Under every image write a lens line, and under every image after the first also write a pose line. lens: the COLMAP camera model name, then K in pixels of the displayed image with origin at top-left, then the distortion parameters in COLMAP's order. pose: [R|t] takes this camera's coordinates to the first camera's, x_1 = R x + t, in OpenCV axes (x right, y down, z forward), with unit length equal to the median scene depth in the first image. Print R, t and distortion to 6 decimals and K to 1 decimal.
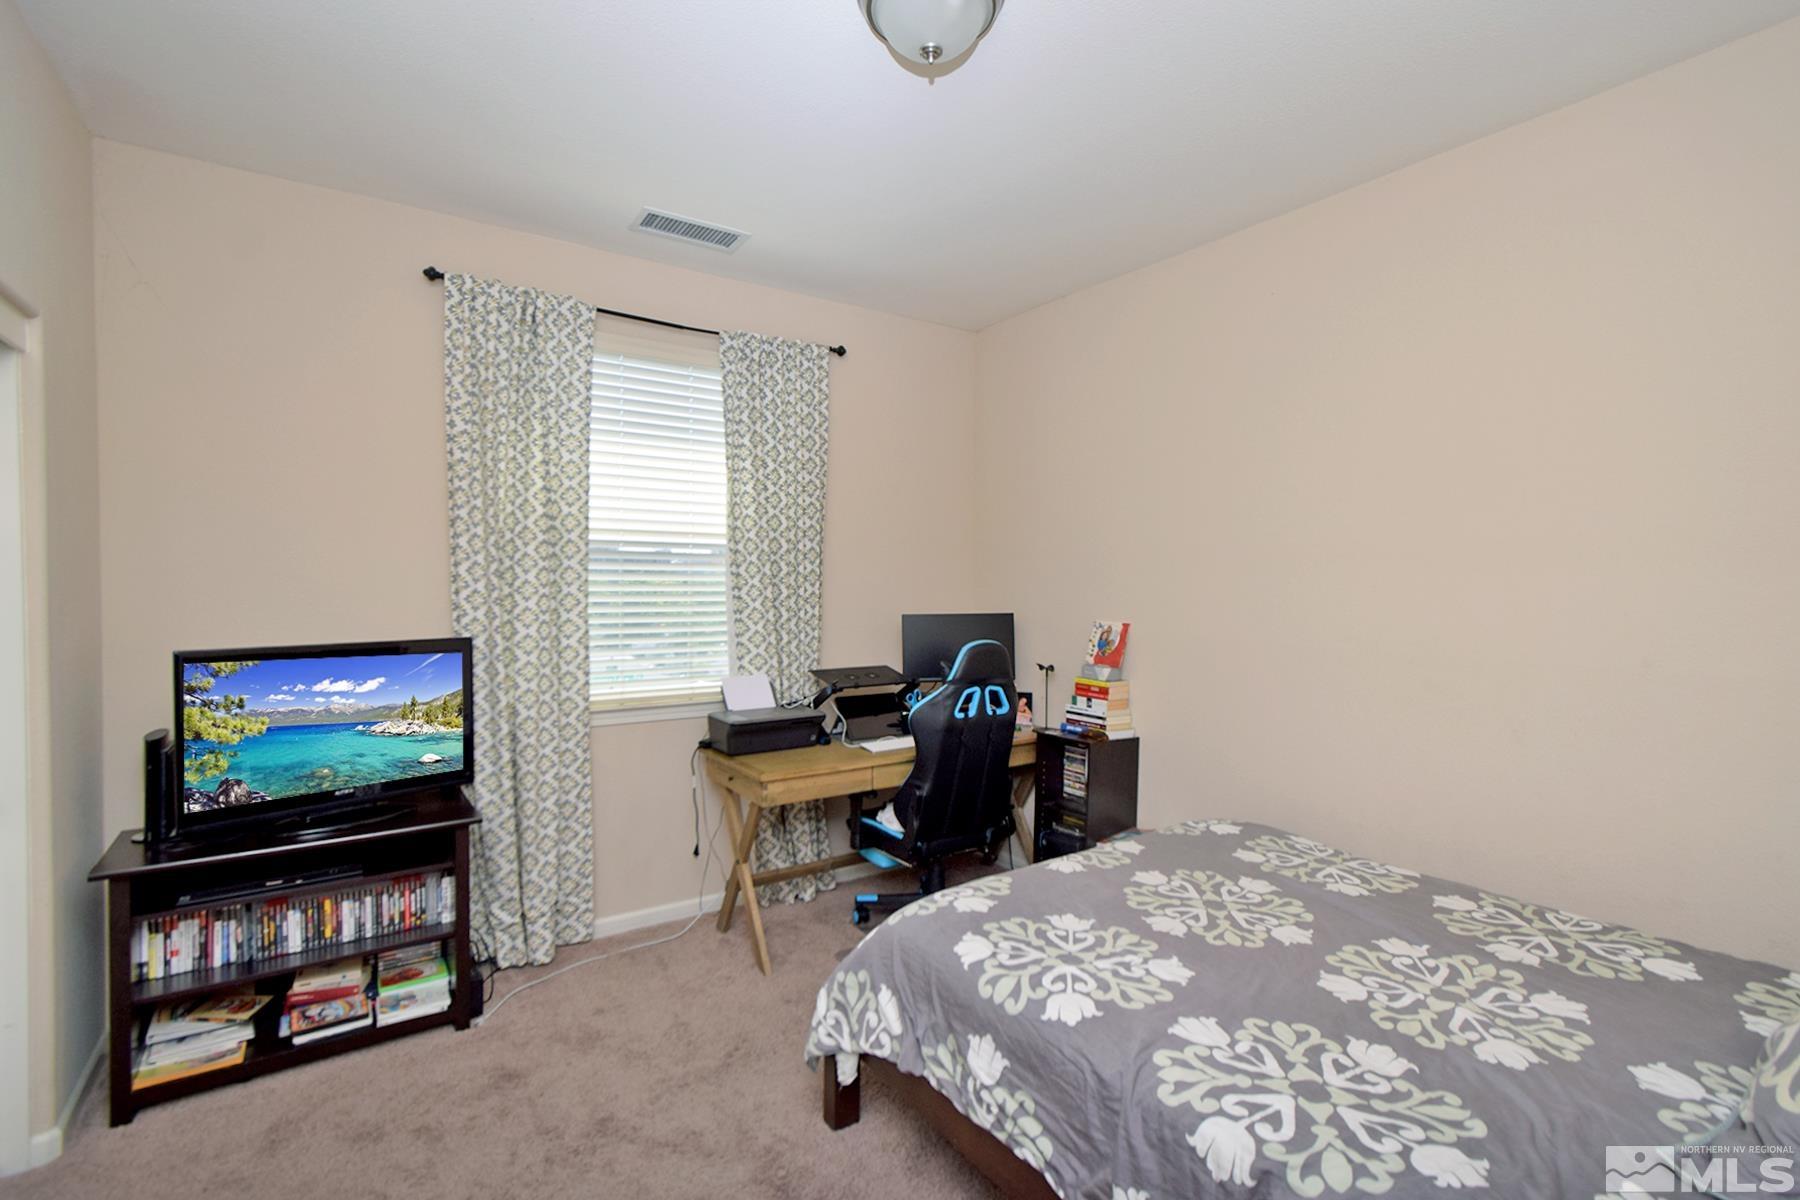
lens RADIAL K [[843.3, 0, 900.0], [0, 843.3, 600.0], [0, 0, 1]] dist [0.001236, 0.000528]
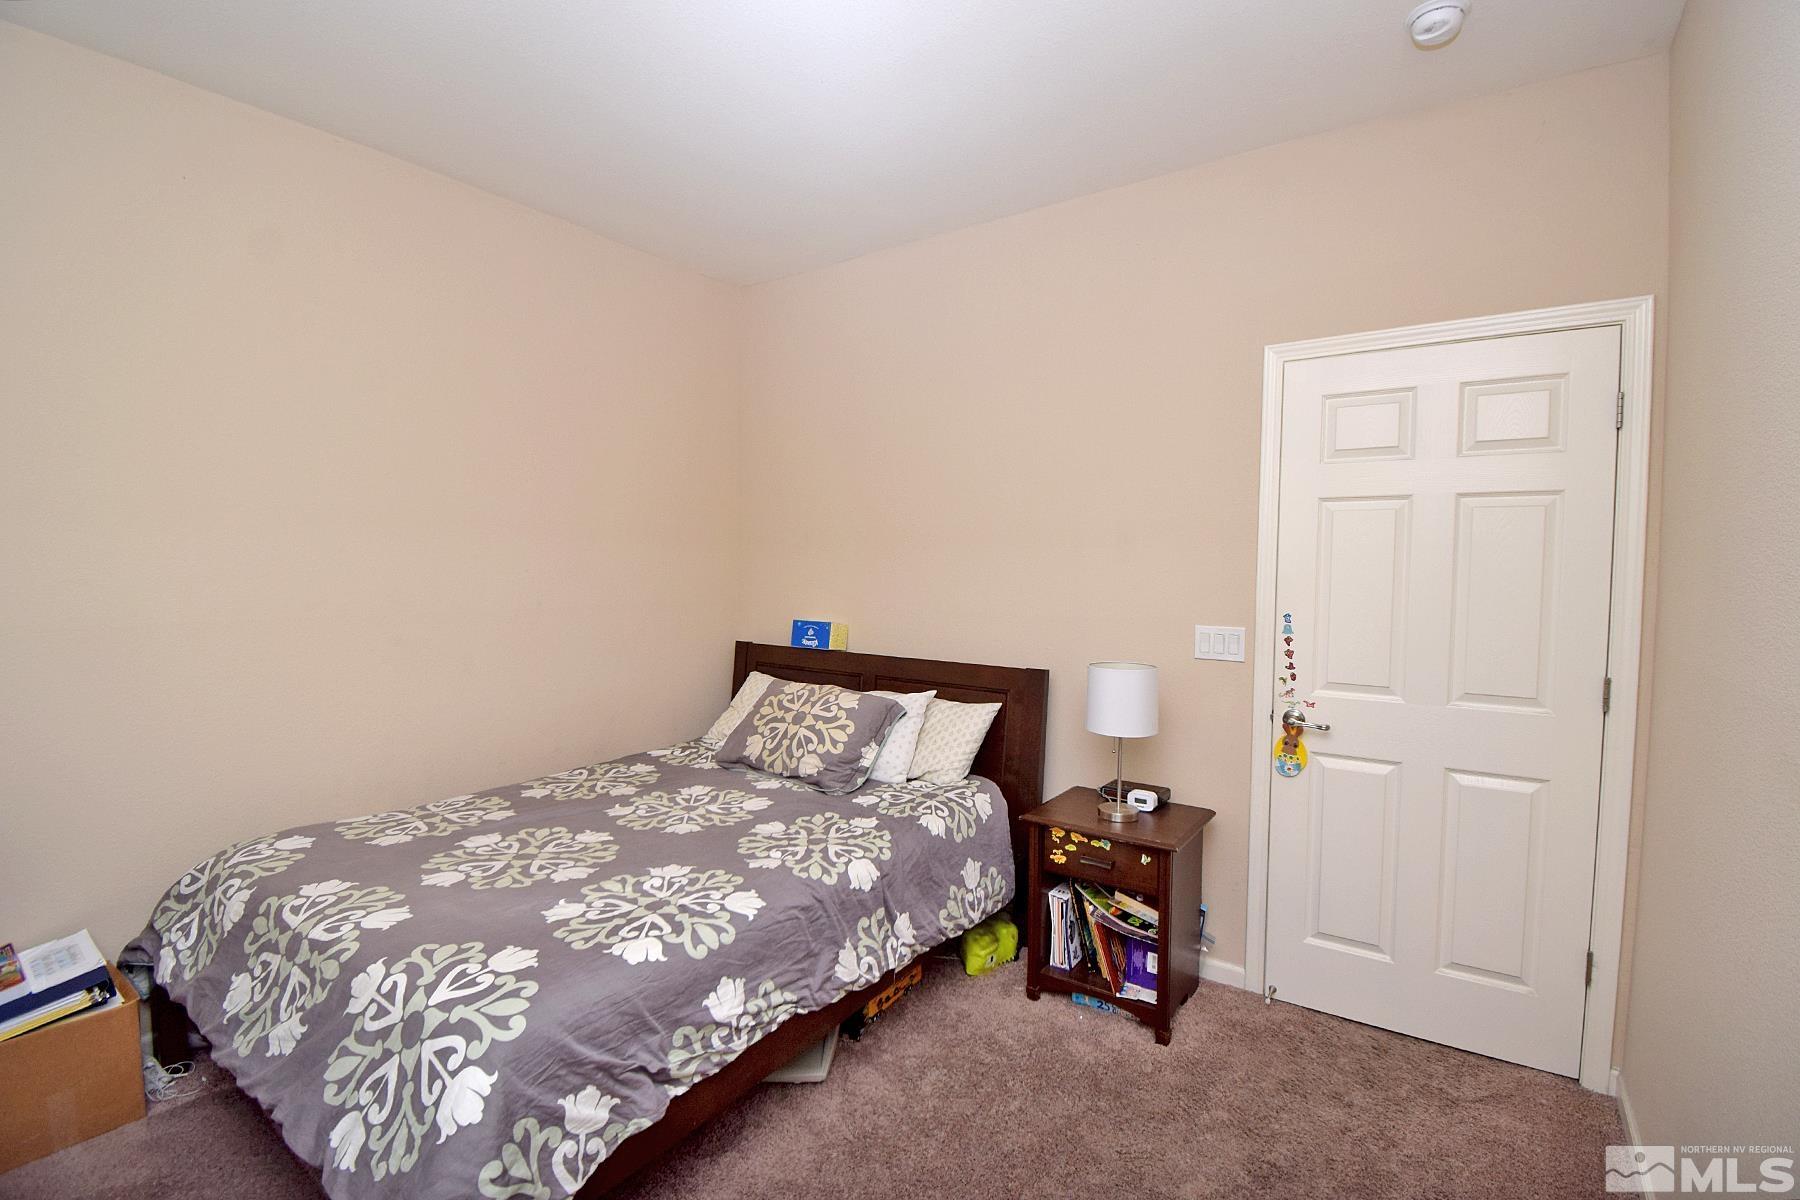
lens RADIAL K [[843.3, 0, 900.0], [0, 843.3, 600.0], [0, 0, 1]] dist [0.001236, 0.000528]
pose [[-0.373695, -0.053495, 0.926008, -0.838655], [0.011466, 0.997993, 0.062280, -0.018315], [-0.927481, 0.033891, -0.372332, 1.055164]]
